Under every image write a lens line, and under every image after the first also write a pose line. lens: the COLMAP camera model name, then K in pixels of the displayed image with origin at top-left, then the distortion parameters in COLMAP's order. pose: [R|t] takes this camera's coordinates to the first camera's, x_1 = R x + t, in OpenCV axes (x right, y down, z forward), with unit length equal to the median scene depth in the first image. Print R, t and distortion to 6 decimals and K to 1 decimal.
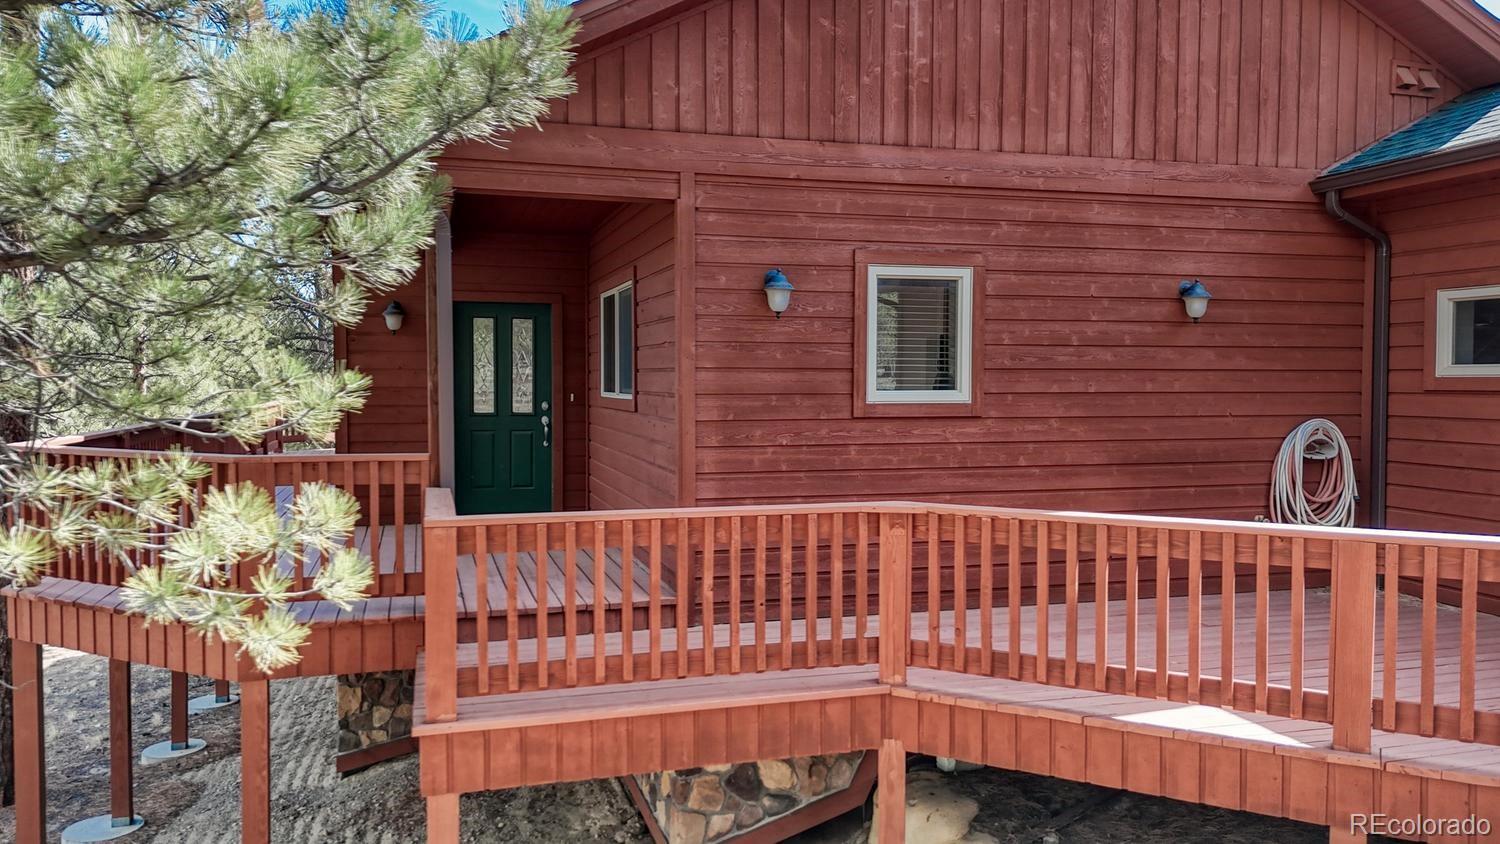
lens RADIAL K [[1073.1, 0, 750.0], [0, 1073.1, 422.0], [0, 0, 1]] dist [0.109319, -0.135641]
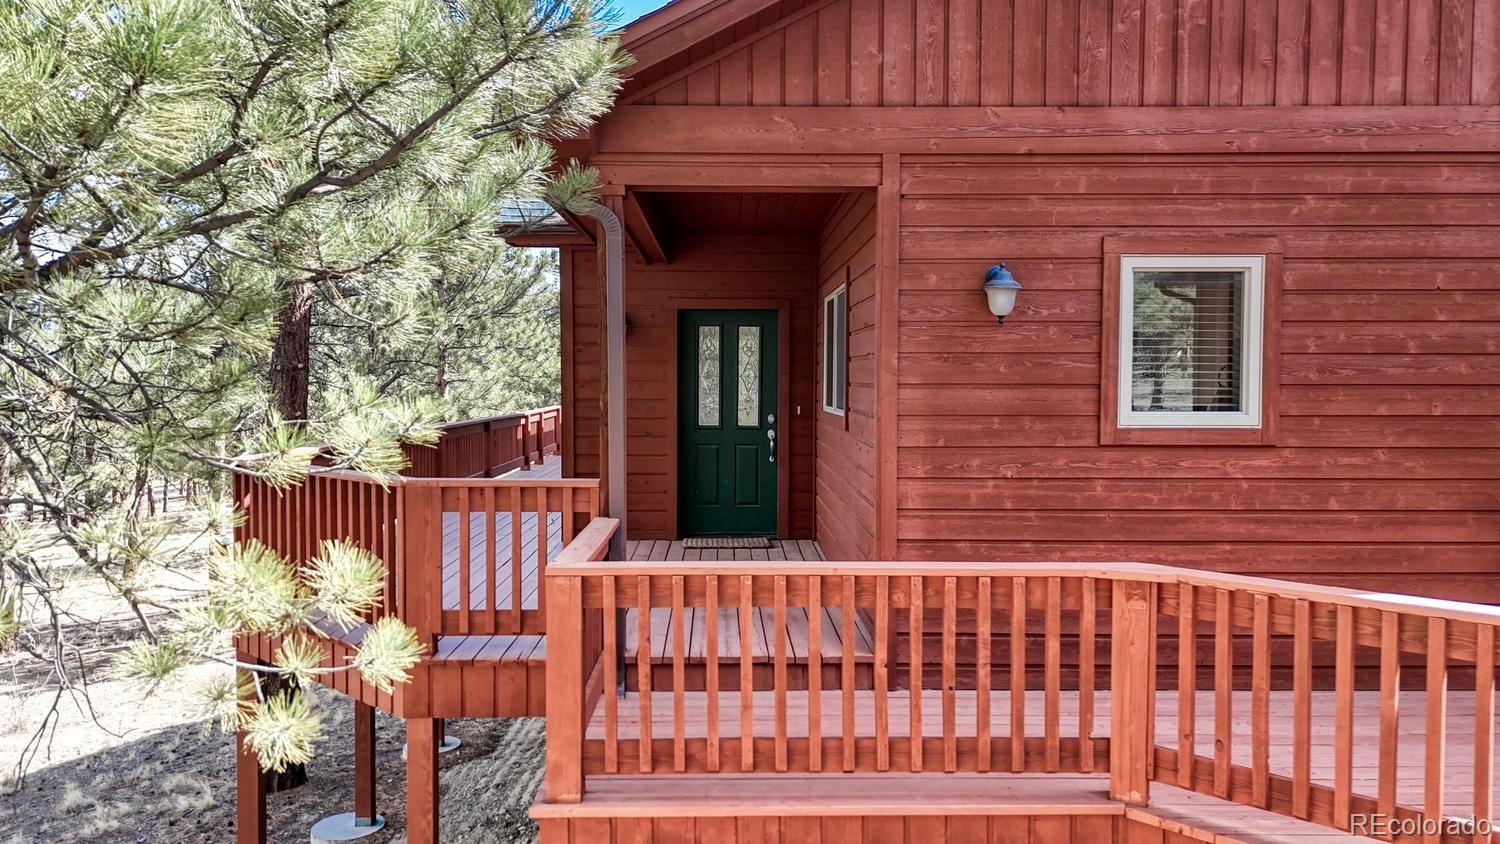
lens RADIAL K [[1091.1, 0, 750.0], [0, 1091.1, 422.0], [0, 0, 1]] dist [0.059360, -0.040149]
pose [[0.965733, 0.010766, -0.259315, 0.057312], [-0.011316, 0.999936, -0.000627, -0.018362], [0.259292, 0.003540, 0.965792, 0.137364]]
